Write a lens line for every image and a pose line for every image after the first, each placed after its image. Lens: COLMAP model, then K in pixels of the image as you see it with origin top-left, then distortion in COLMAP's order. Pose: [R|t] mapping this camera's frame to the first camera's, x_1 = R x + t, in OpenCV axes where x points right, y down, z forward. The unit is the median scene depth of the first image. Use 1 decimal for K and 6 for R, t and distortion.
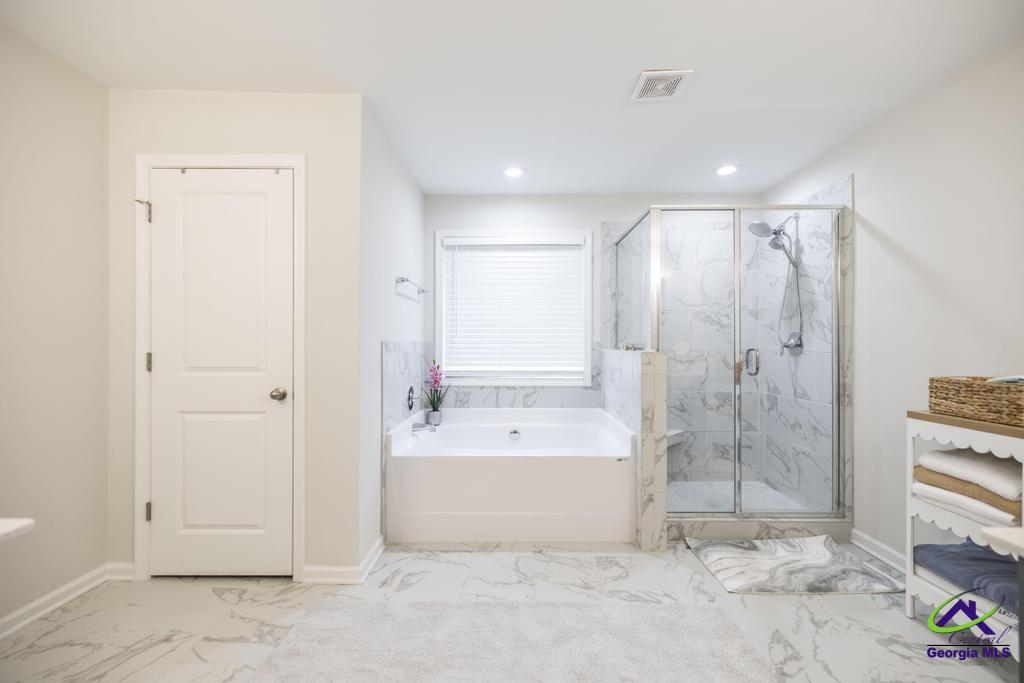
lens RADIAL K [[428.2, 0, 509.5], [0, 428.2, 344.6], [0, 0, 1]] dist [-0.001462, 0.000075]
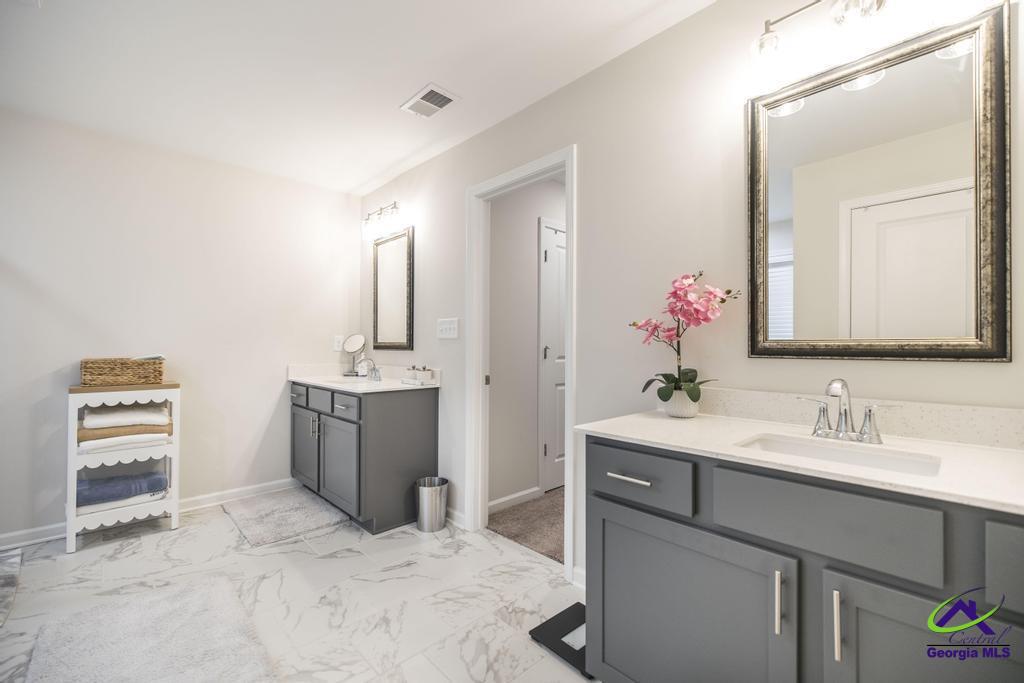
lens RADIAL K [[428.2, 0, 510.5], [0, 428.2, 344.0], [0, 0, 1]] dist [-0.001462, 0.000075]
pose [[-0.703606, -0.000846, 0.710590, -0.963136], [-0.006948, 0.999960, -0.005689, 0.026614], [-0.710557, -0.008940, -0.703583, 1.092140]]
